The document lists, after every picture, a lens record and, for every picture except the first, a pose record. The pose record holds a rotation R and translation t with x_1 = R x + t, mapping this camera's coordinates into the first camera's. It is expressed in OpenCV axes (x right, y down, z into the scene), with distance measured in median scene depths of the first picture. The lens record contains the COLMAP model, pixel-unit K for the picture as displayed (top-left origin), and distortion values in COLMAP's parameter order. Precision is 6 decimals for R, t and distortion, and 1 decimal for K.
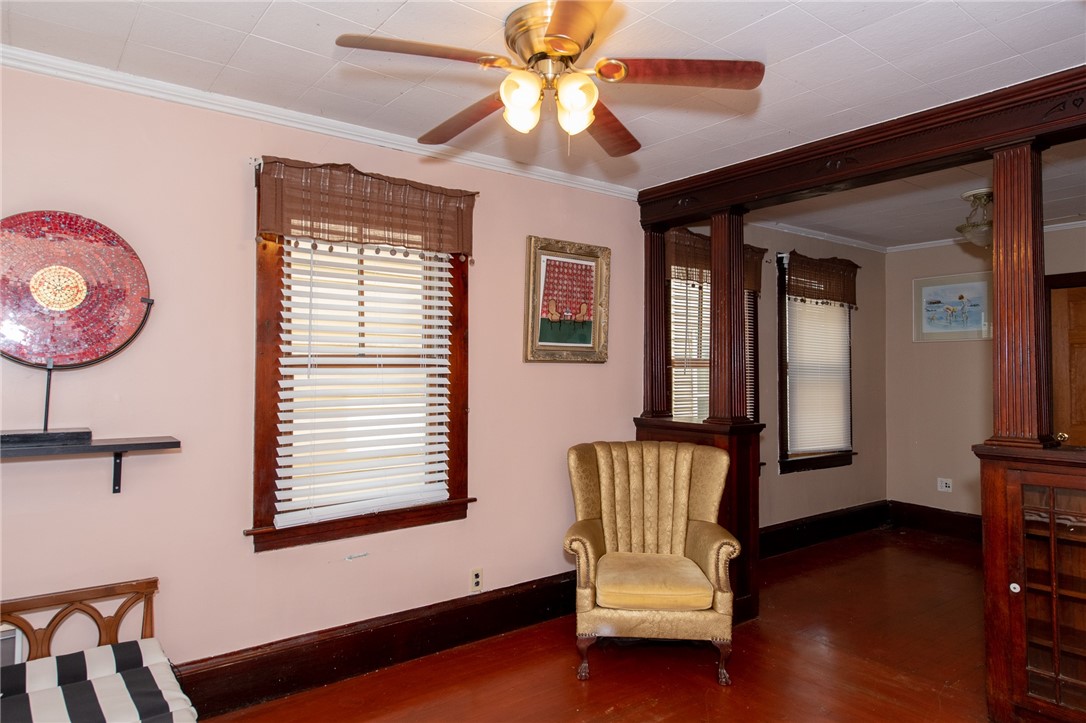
lens RADIAL K [[695.2, 0, 540.9], [0, 695.2, 353.6], [0, 0, 1]] dist [0.006476, 0.001340]
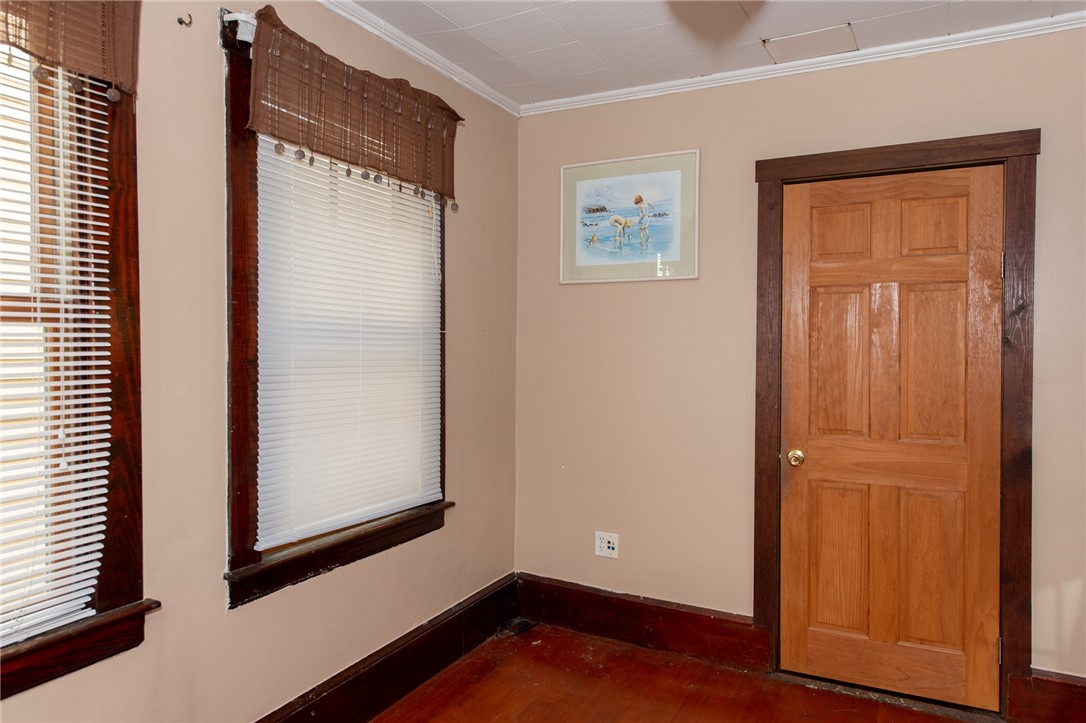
lens RADIAL K [[722.5, 0, 546.6], [0, 722.5, 364.3], [0, 0, 1]] dist [0.048492, -0.059937]
pose [[0.901090, -0.014265, 0.433397, 0.293516], [-0.011942, 0.998263, 0.057686, 0.014558], [-0.433467, -0.057156, 0.899355, 0.518720]]
